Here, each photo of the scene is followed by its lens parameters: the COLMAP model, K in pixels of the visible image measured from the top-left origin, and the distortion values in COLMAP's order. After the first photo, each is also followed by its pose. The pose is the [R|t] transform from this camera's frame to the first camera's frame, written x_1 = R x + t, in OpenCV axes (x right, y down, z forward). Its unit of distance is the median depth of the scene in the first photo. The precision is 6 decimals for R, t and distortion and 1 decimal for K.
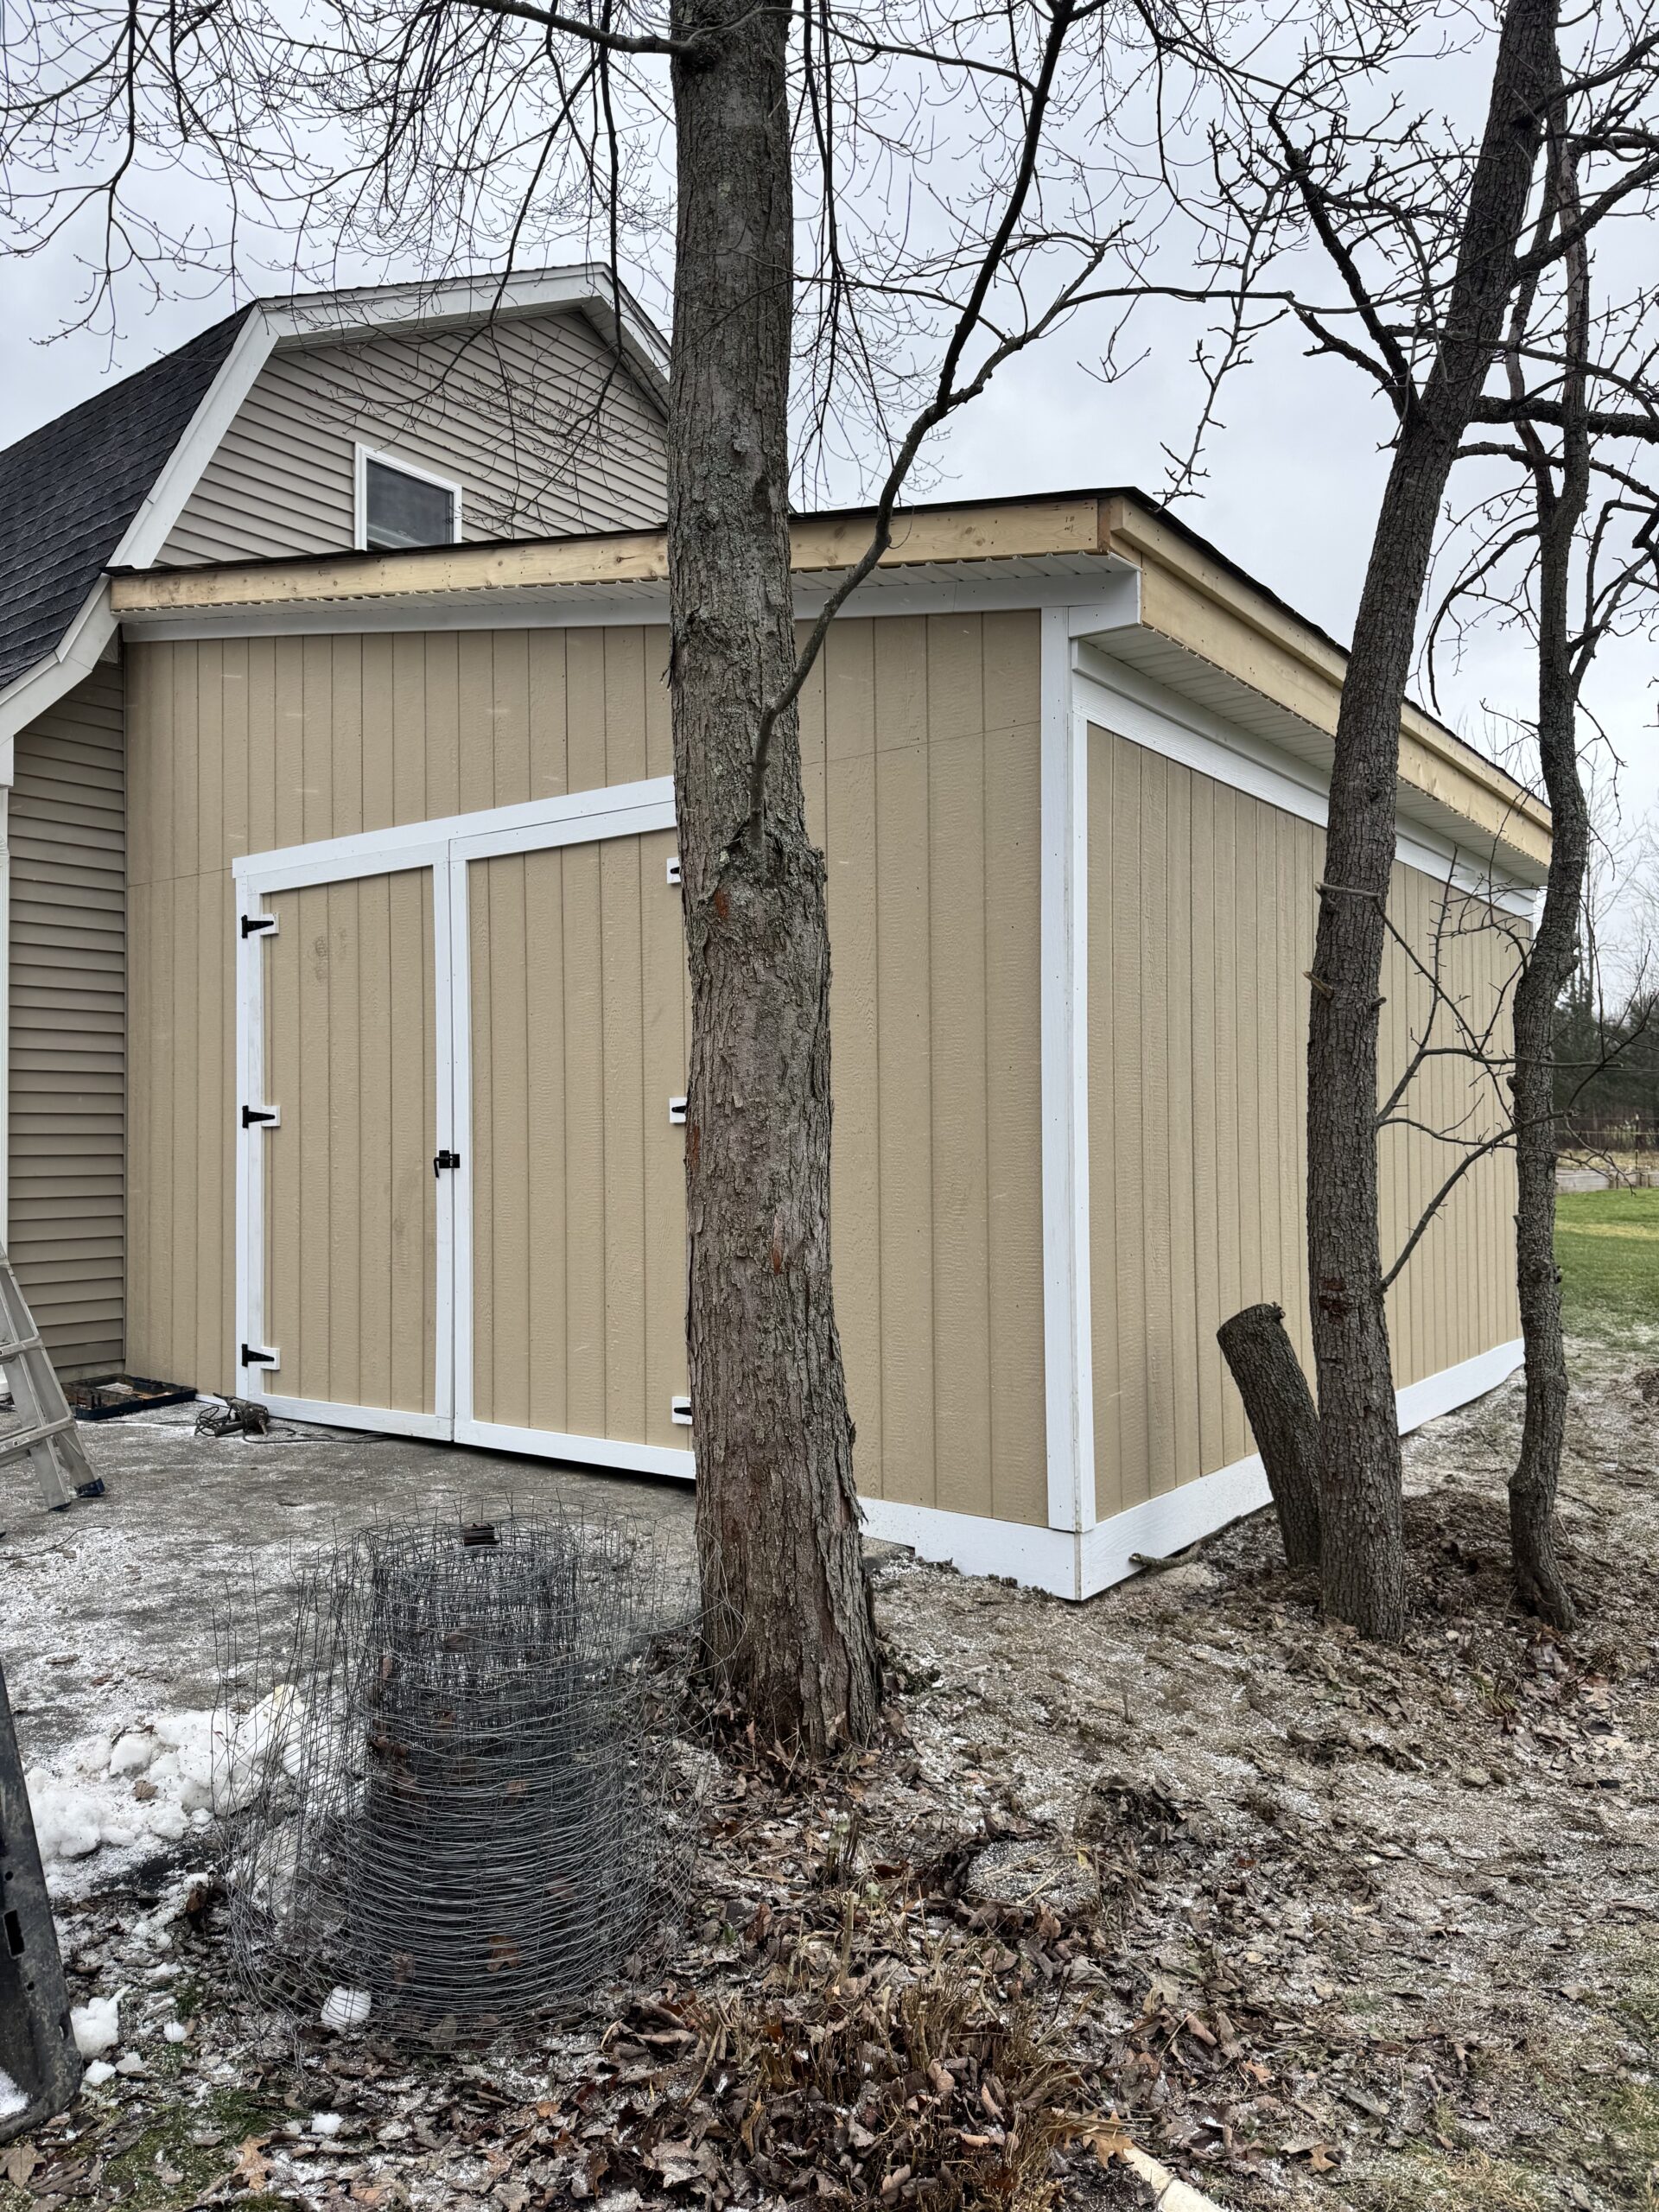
lens RADIAL K [[1558.9, 0, 829.5], [0, 1558.9, 1106.0], [0, 0, 1]] dist [0.172137, -0.368006]
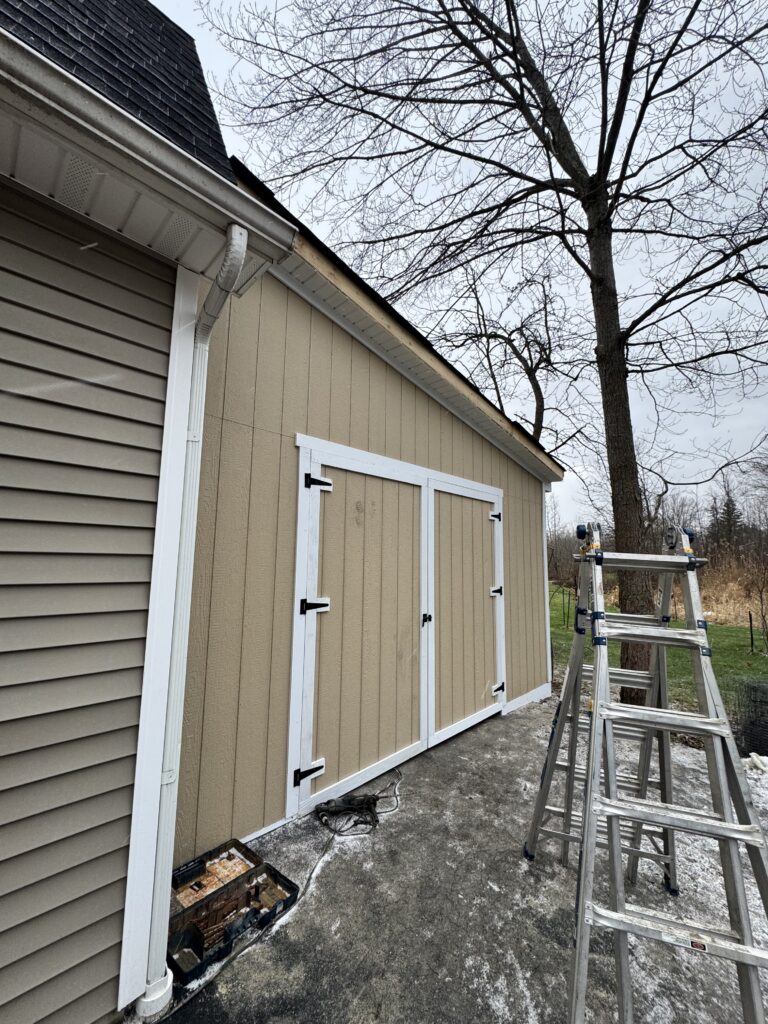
lens RADIAL K [[409.7, 0, 384.0], [0, 409.7, 512.0], [0, 0, 1]] dist [-0.002610, 0.000703]
pose [[0.124414, 0.128176, 0.983917, -0.815056], [-0.035187, 0.991567, -0.124724, -0.039217], [-0.991606, -0.019104, 0.127876, 0.956010]]
